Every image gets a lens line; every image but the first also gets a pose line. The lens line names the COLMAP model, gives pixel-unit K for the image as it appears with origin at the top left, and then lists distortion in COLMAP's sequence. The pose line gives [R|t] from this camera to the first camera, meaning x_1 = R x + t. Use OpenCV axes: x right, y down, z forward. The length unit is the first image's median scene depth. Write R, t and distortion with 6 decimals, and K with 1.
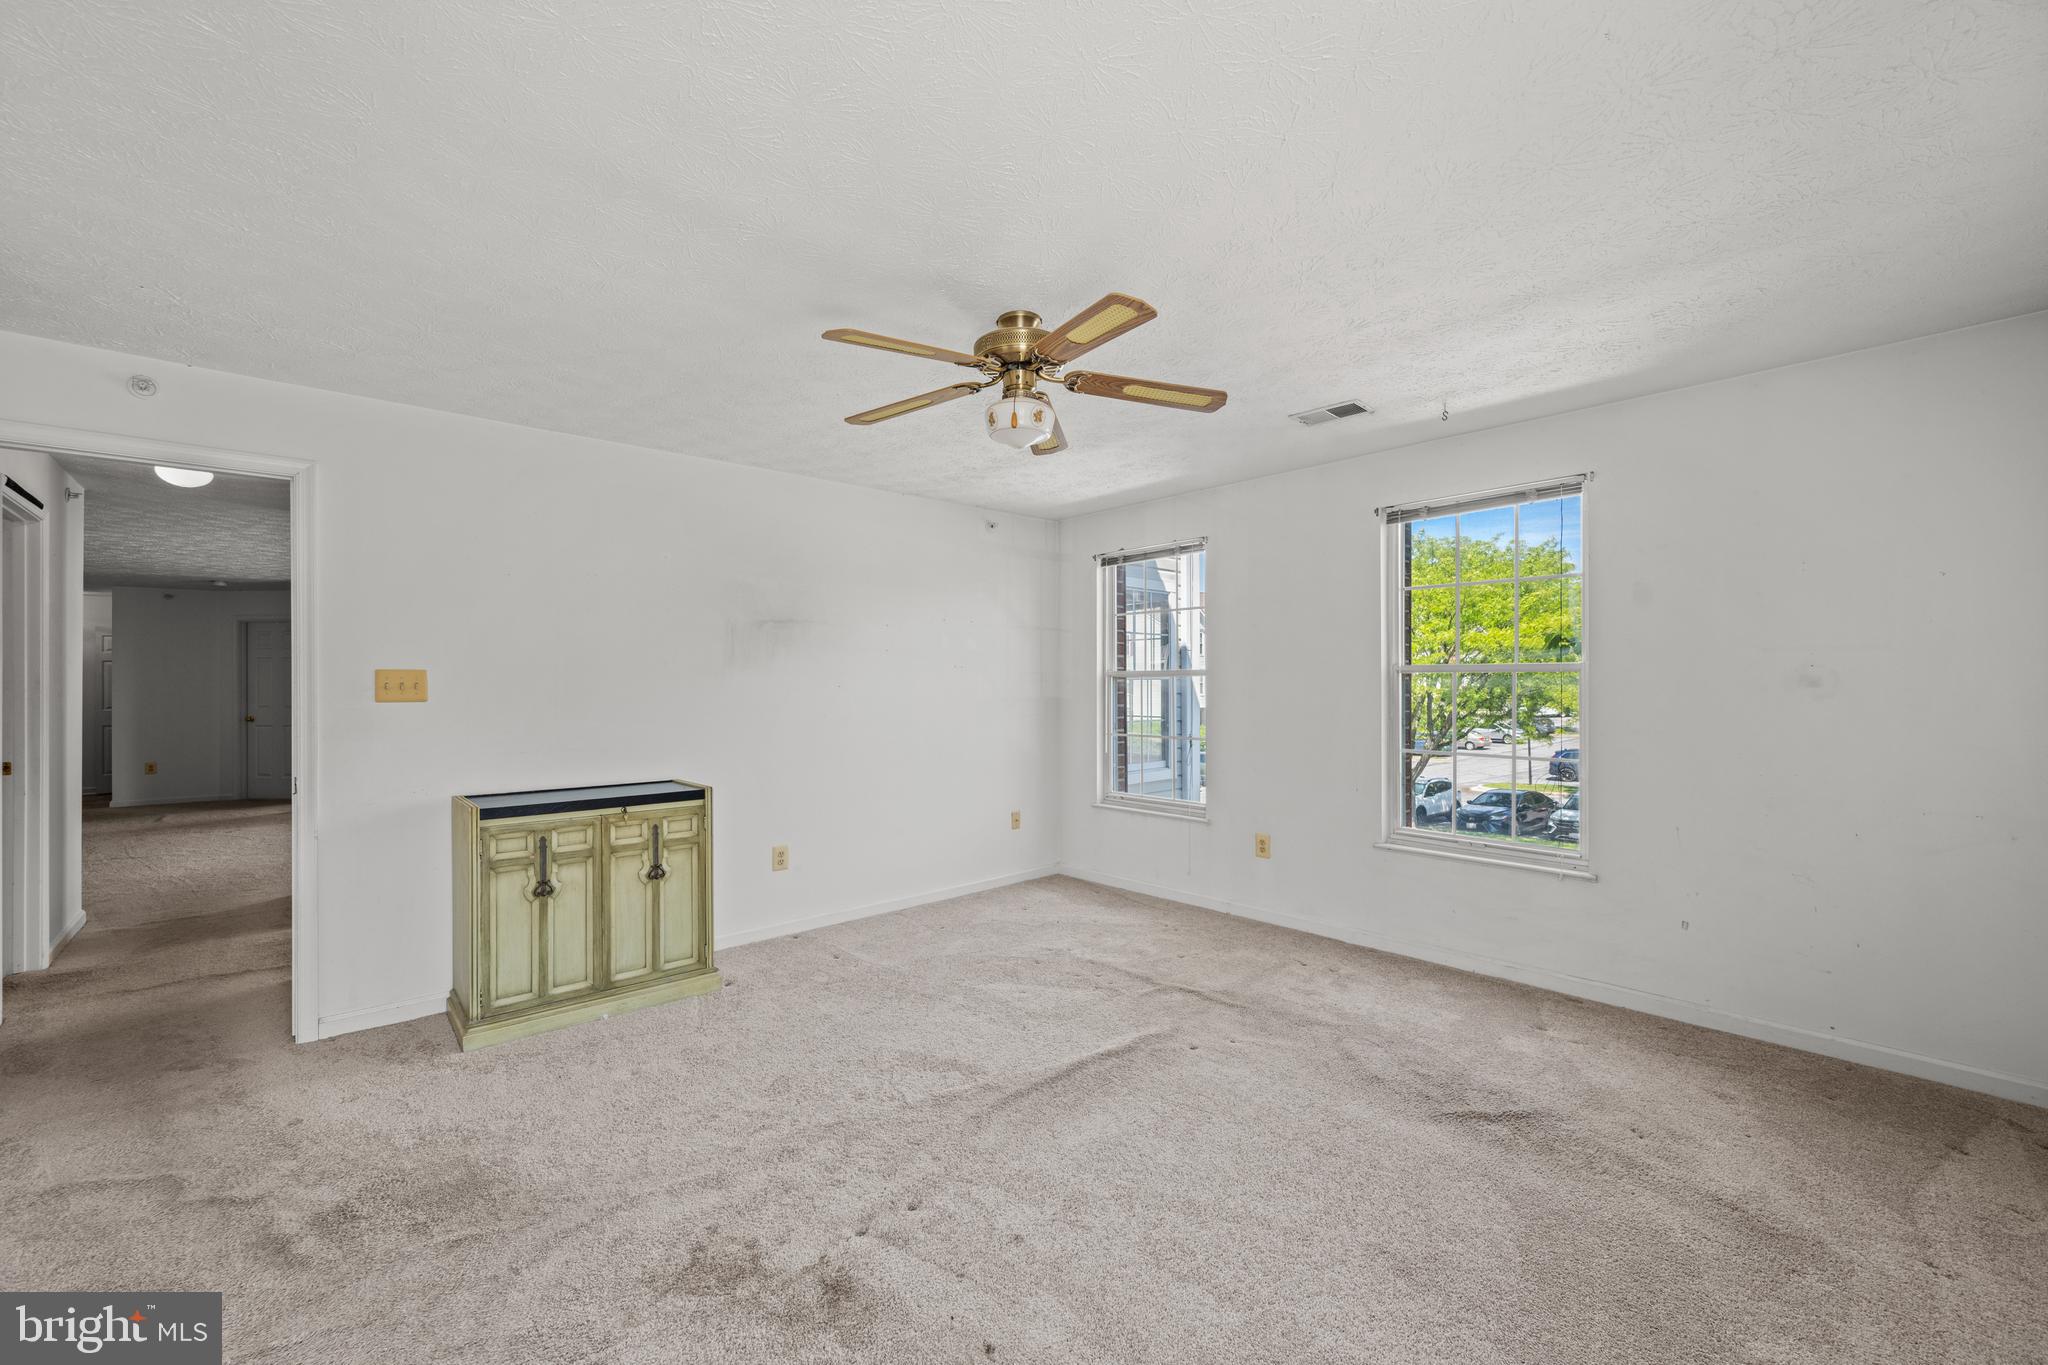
lens RADIAL K [[829.4, 0, 1026.4], [0, 829.4, 660.0], [0, 0, 1]] dist [0.000728, -0.000114]
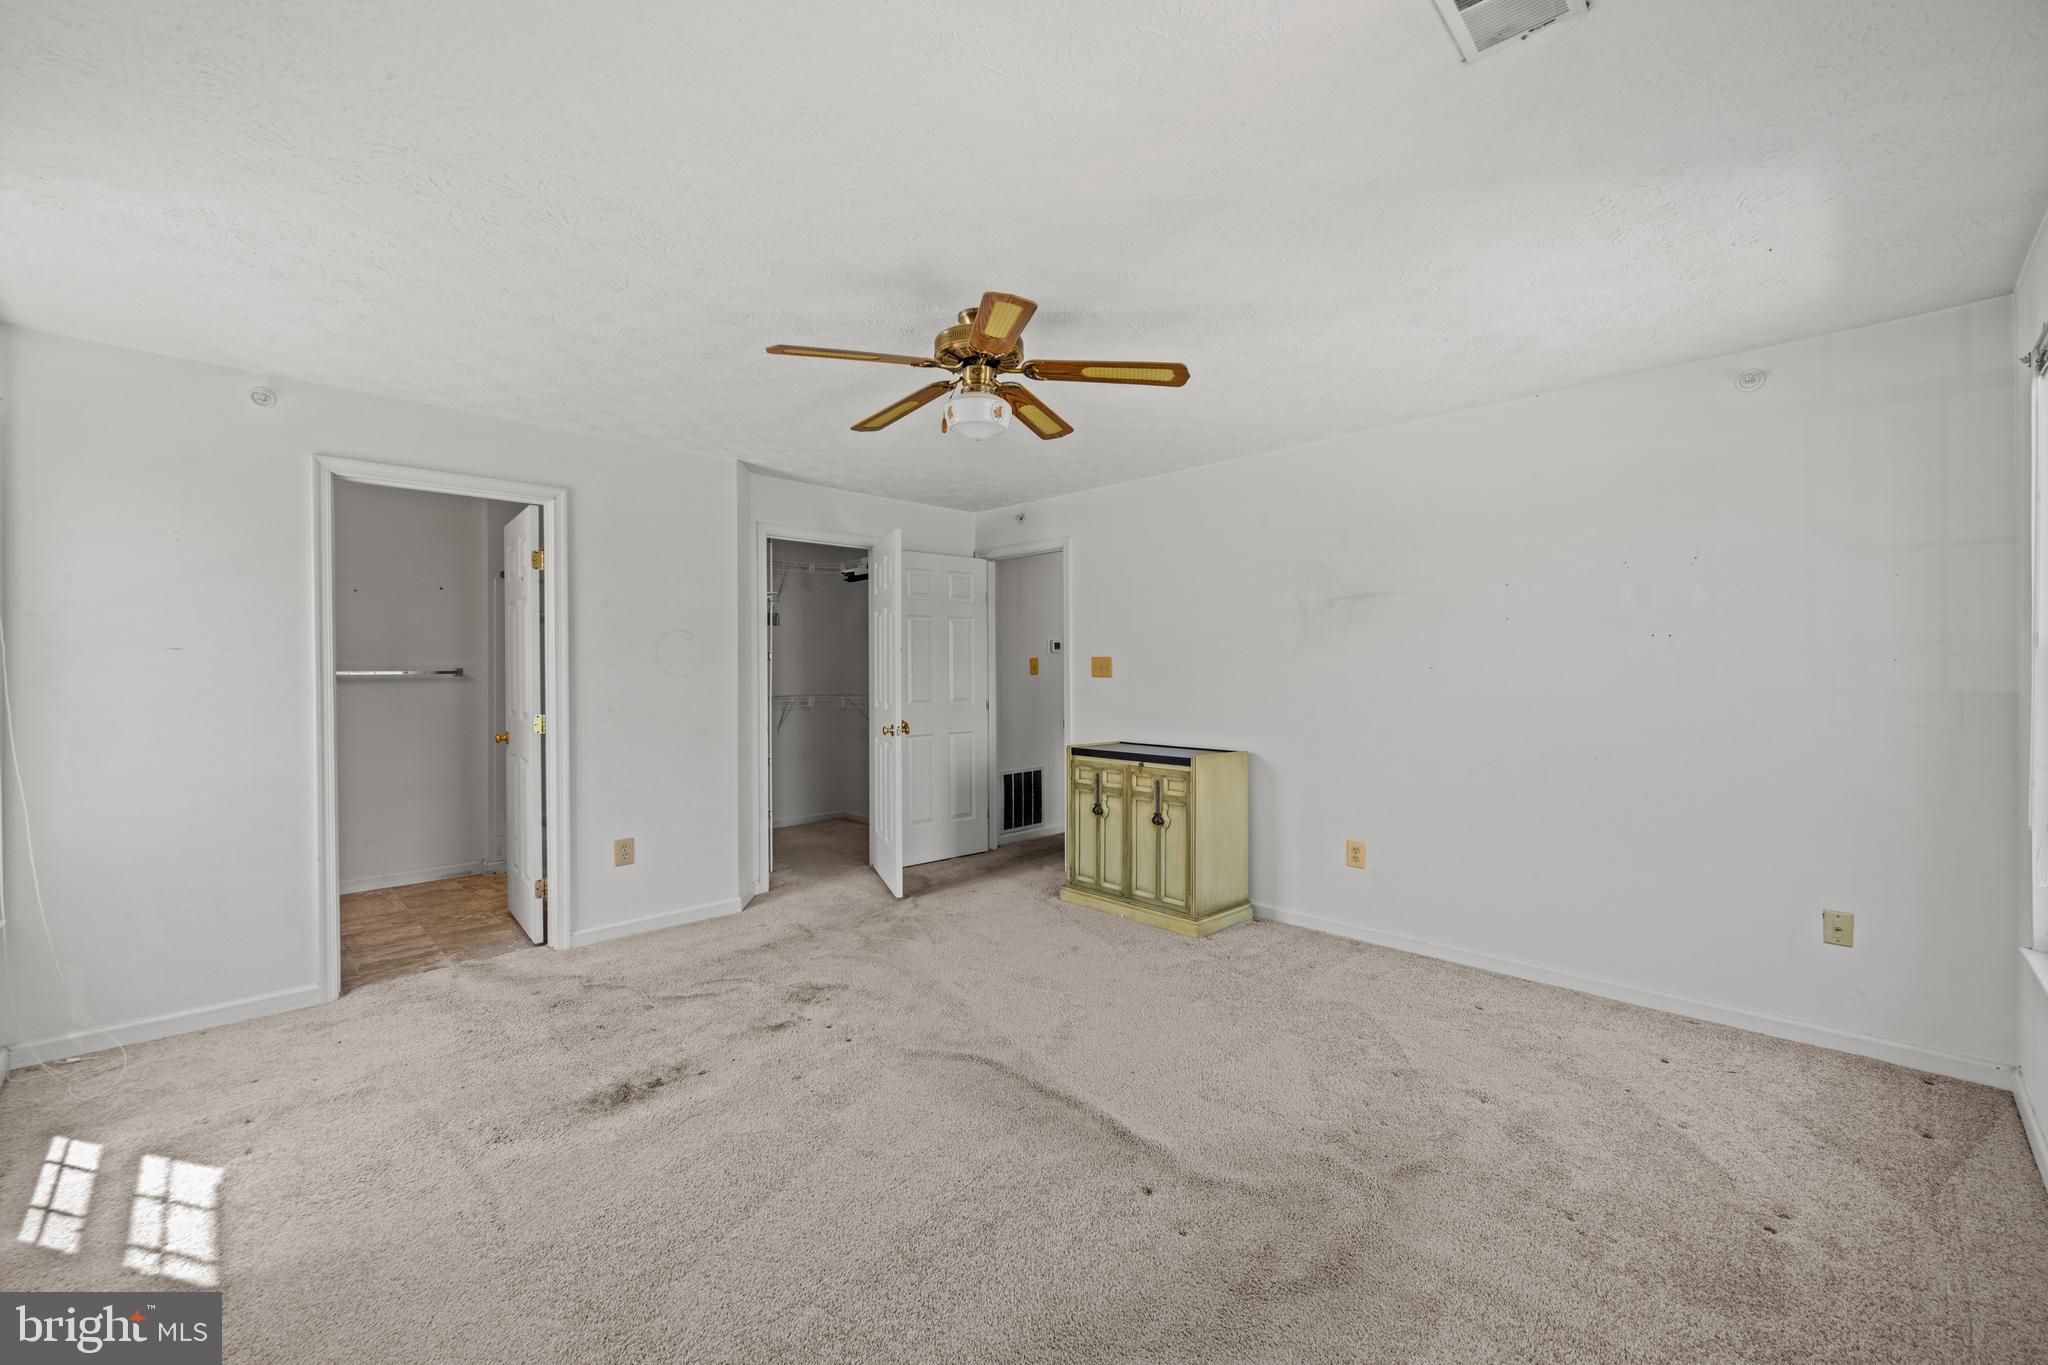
lens RADIAL K [[829.4, 0, 1026.4], [0, 829.4, 660.0], [0, 0, 1]] dist [0.000728, -0.000114]
pose [[0.034284, -0.008533, -0.999376, 0.789478], [0.030862, 0.999496, -0.007475, 0.024616], [0.998936, -0.030586, 0.034531, 0.787839]]
